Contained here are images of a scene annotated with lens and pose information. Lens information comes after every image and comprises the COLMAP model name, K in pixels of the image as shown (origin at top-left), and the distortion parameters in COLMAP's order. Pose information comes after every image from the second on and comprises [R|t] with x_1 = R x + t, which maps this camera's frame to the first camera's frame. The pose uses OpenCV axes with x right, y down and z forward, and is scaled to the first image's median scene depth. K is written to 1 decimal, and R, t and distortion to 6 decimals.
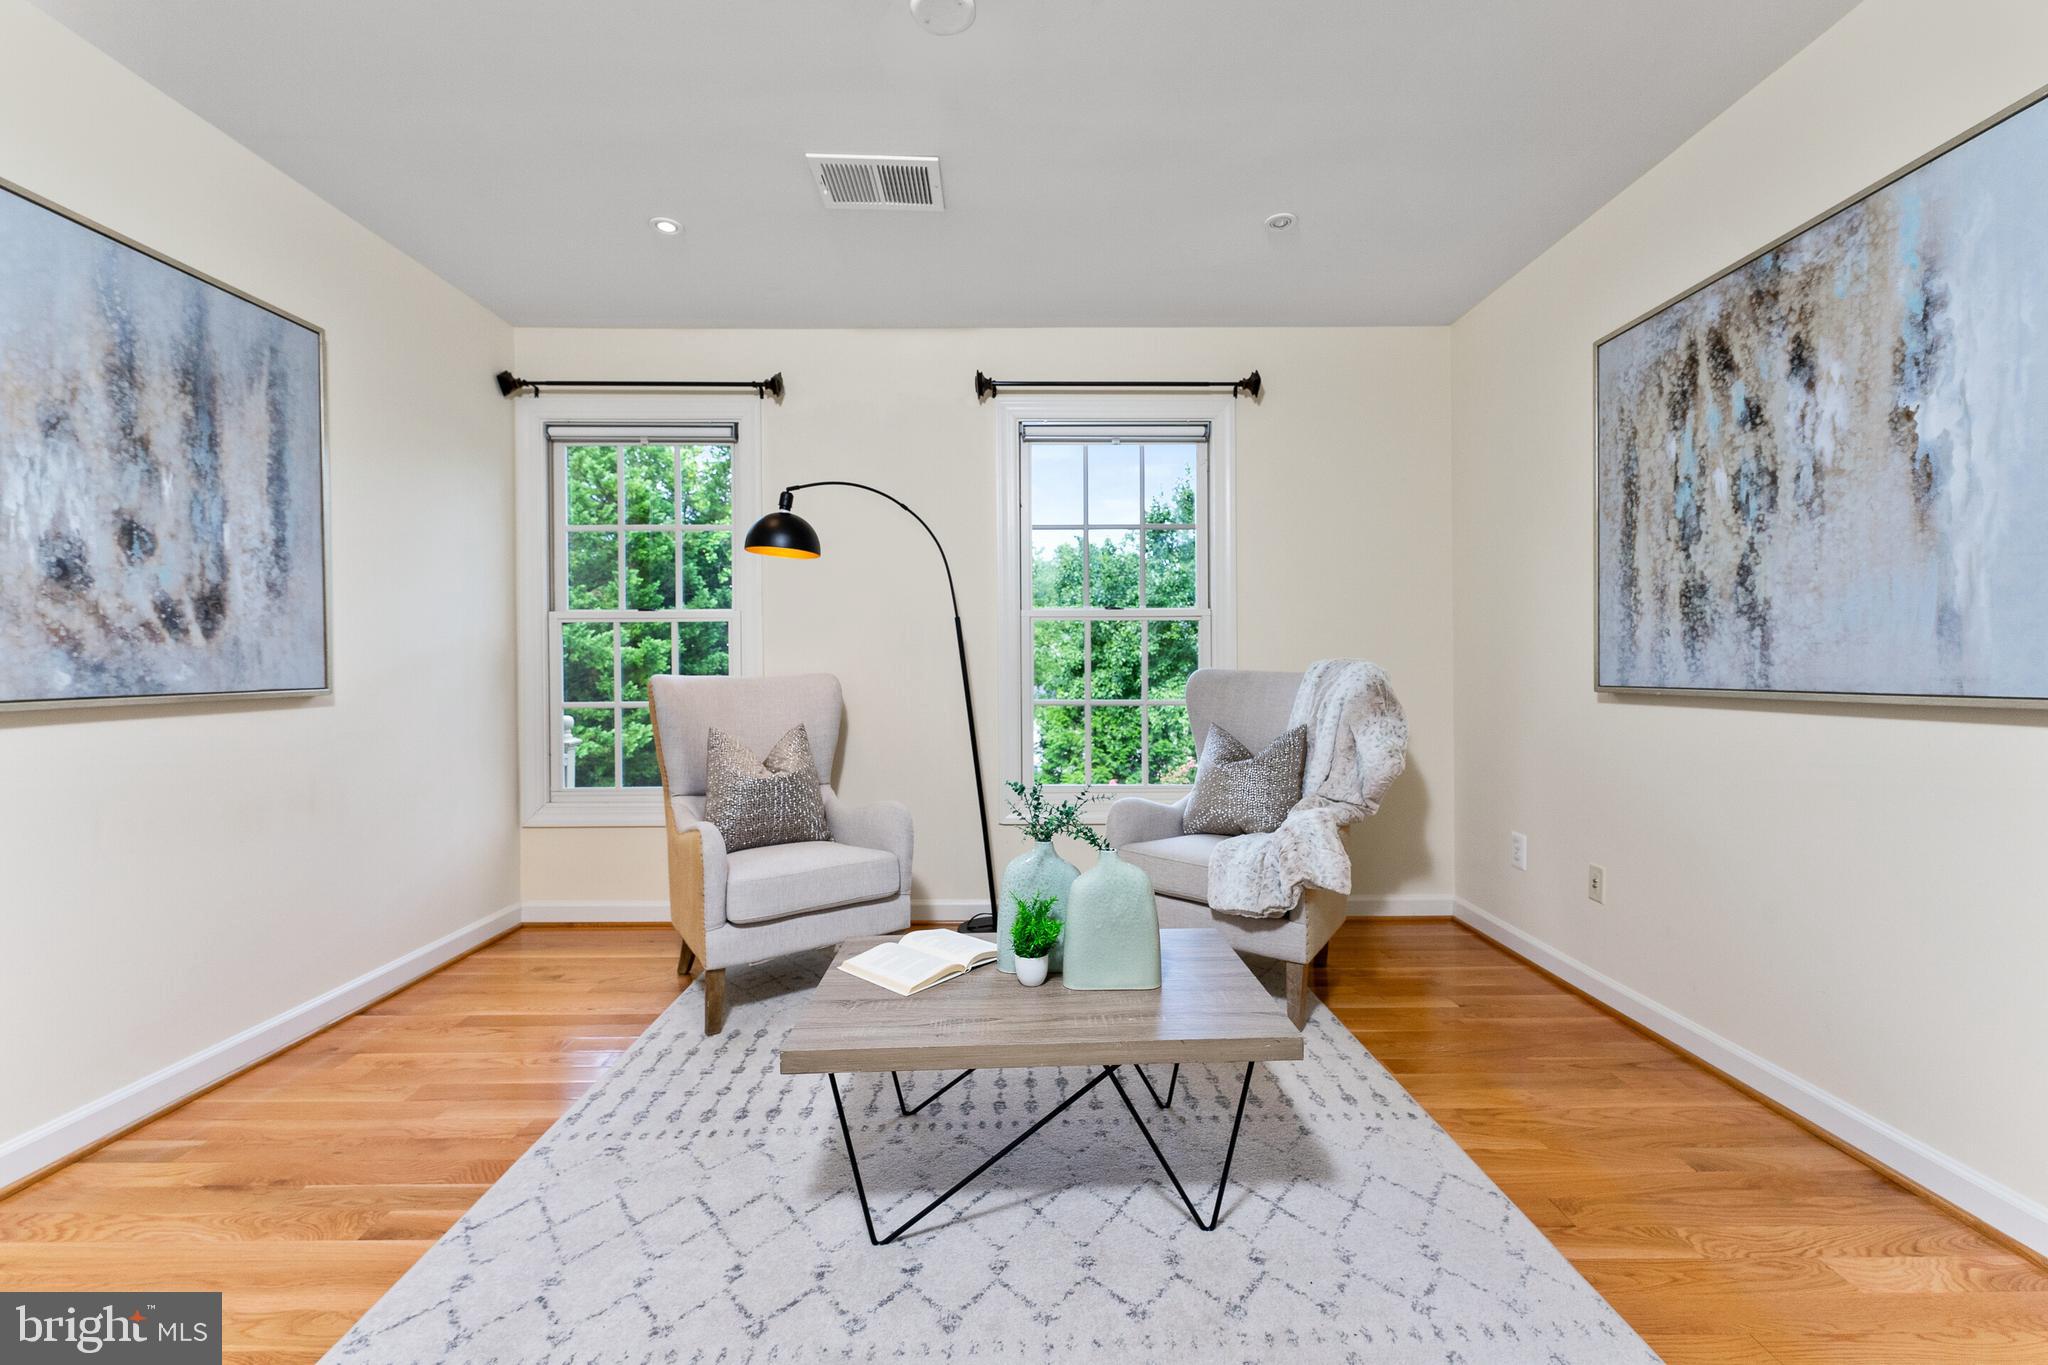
lens RADIAL K [[822.7, 0, 1028.6], [0, 822.7, 670.8], [0, 0, 1]] dist [-0.000169, -0.000465]
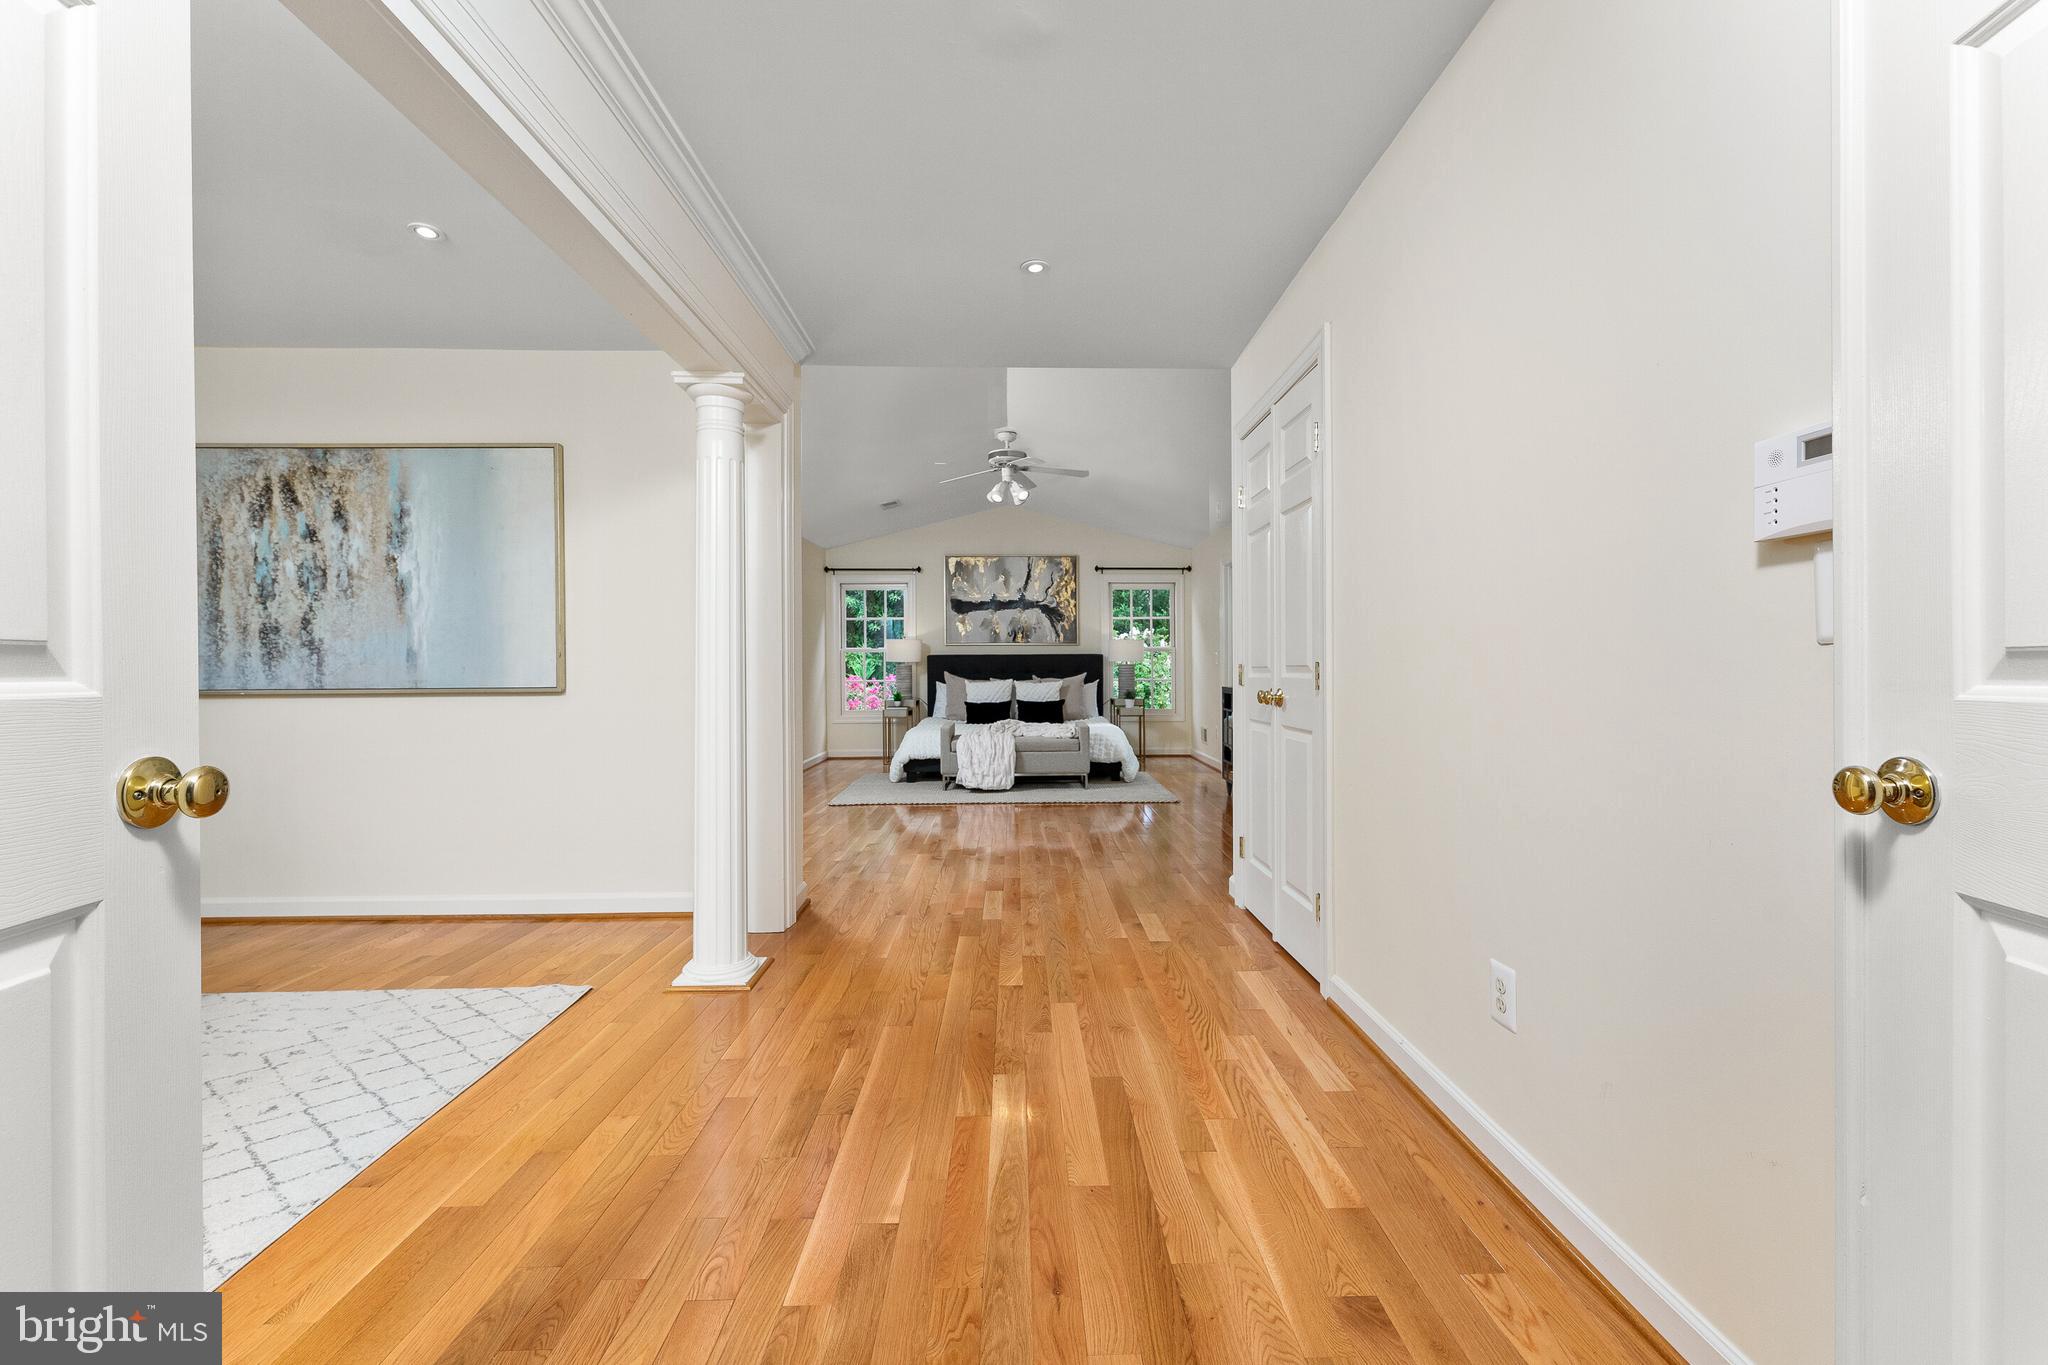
lens RADIAL K [[822.7, 0, 1036.6], [0, 822.7, 679.2], [0, 0, 1]] dist [-0.000169, -0.000465]
pose [[-0.019726, -0.000080, 0.999805, -0.928640], [0.009039, 0.999959, 0.000259, 0.015460], [-0.999765, 0.009042, -0.019725, -0.531374]]
